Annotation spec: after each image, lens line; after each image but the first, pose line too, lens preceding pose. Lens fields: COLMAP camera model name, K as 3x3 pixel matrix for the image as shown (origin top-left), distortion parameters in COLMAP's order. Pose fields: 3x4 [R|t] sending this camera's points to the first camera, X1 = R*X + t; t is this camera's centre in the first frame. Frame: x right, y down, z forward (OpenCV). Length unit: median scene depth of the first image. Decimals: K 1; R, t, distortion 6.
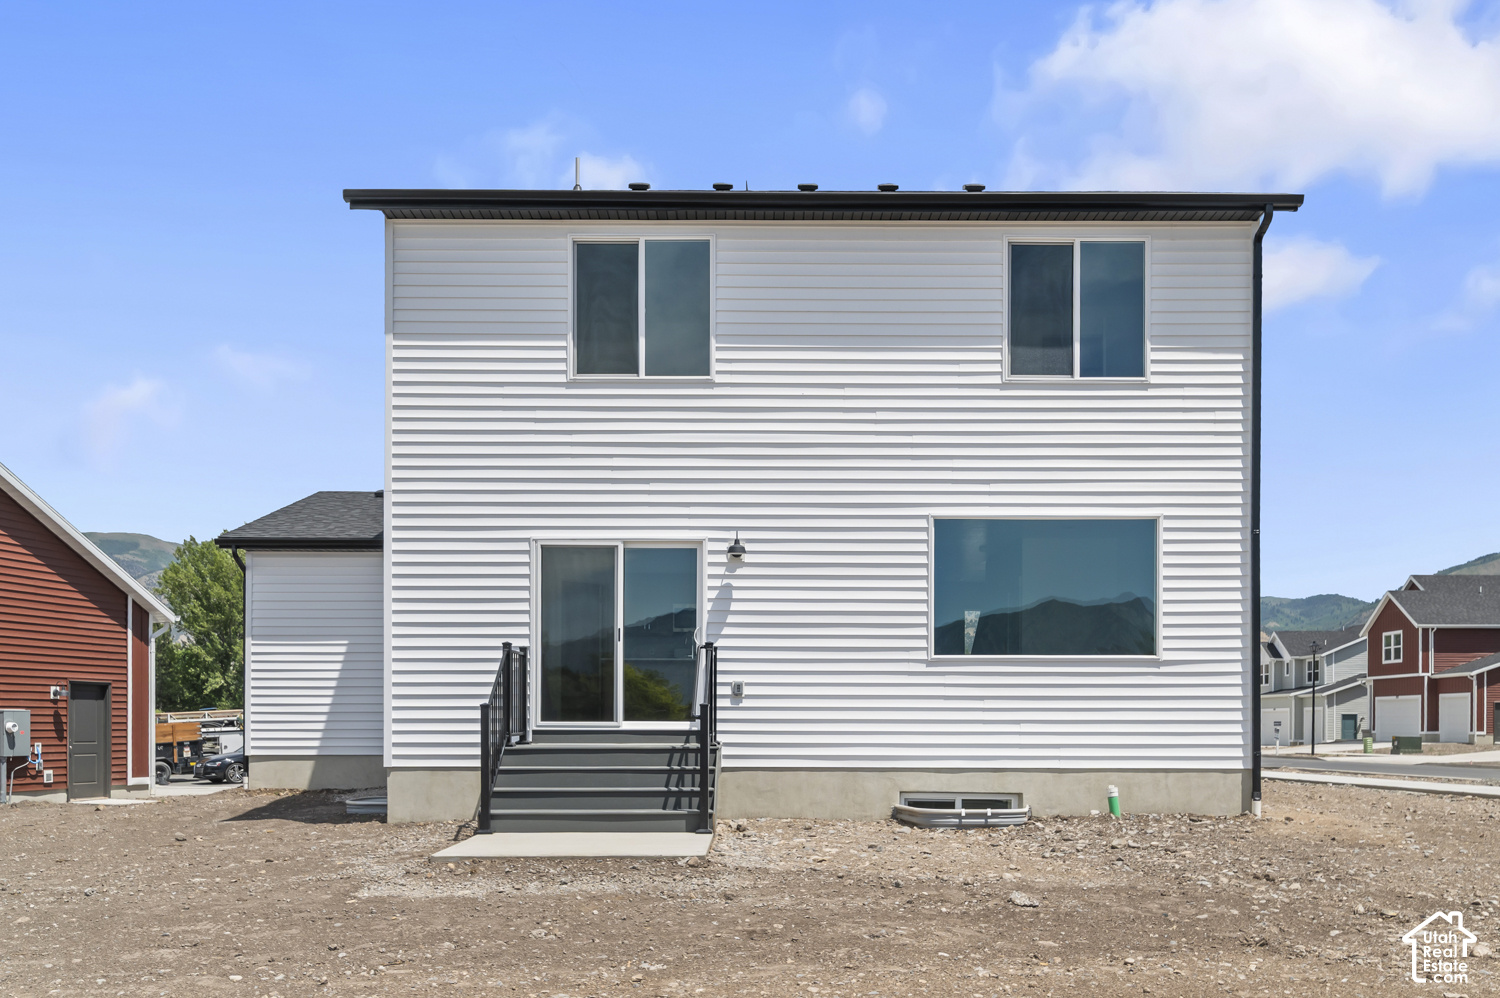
lens RADIAL K [[1211.1, 0, 749.7], [0, 1211.1, 509.8], [0, 0, 1]] dist [-0.004297, 0.002477]
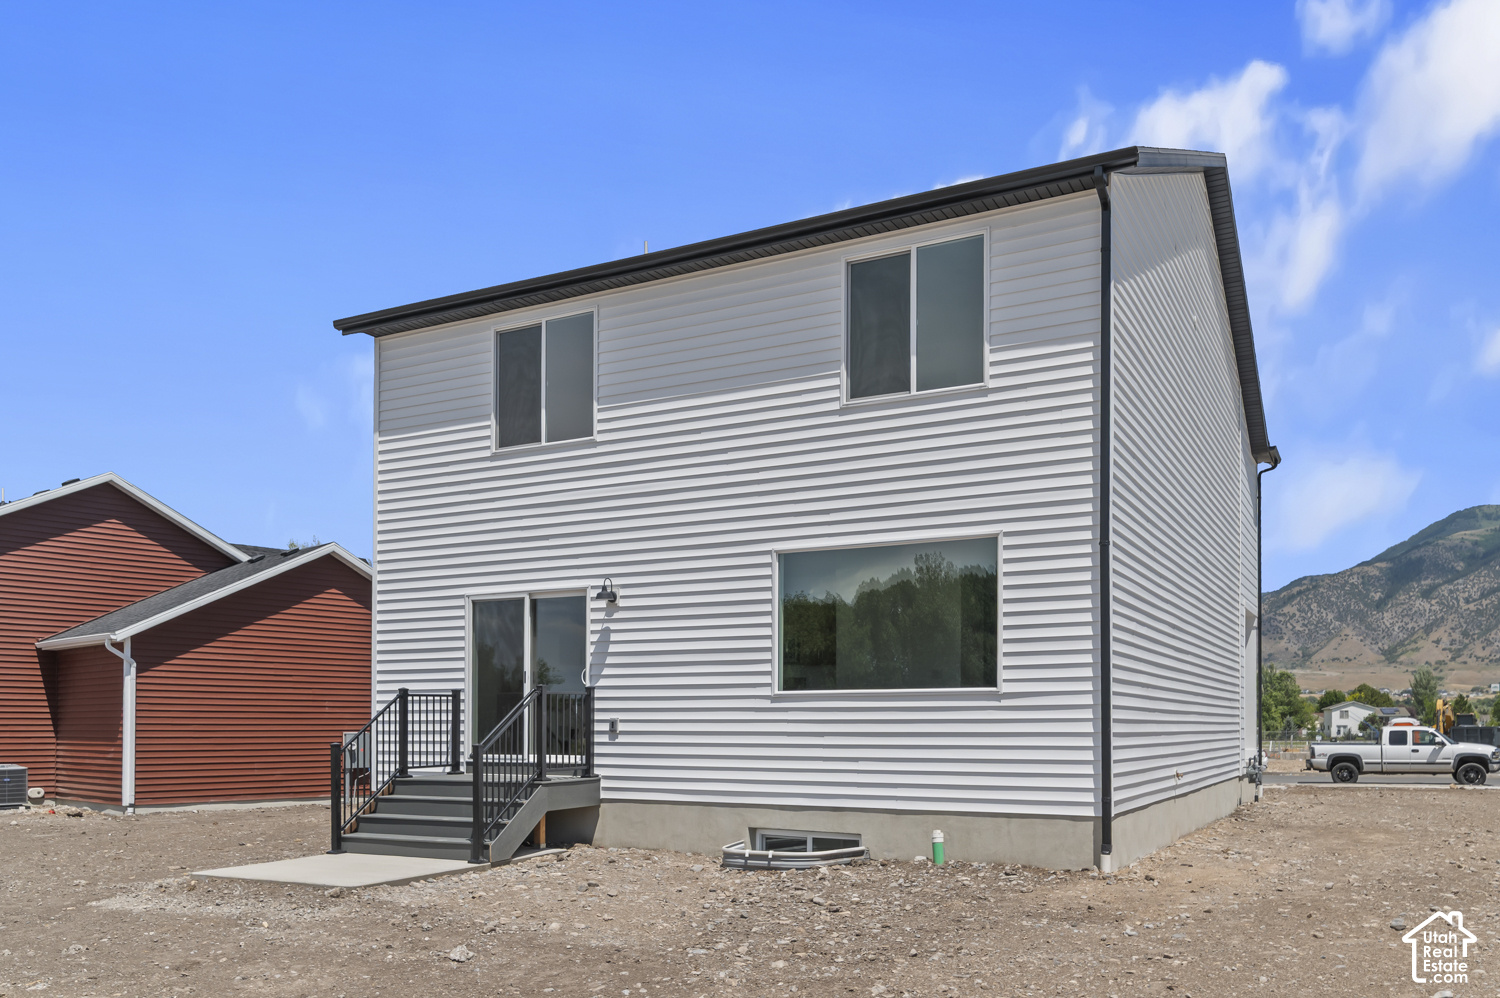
lens RADIAL K [[1167.1, 0, 748.4], [0, 1167.1, 488.0], [0, 0, 1]] dist [0.004336, -0.004696]
pose [[0.882123, -0.095315, -0.461275, 0.585978], [0.088078, 0.995417, -0.037249, -0.012881], [0.462711, -0.007770, 0.886475, 0.134438]]
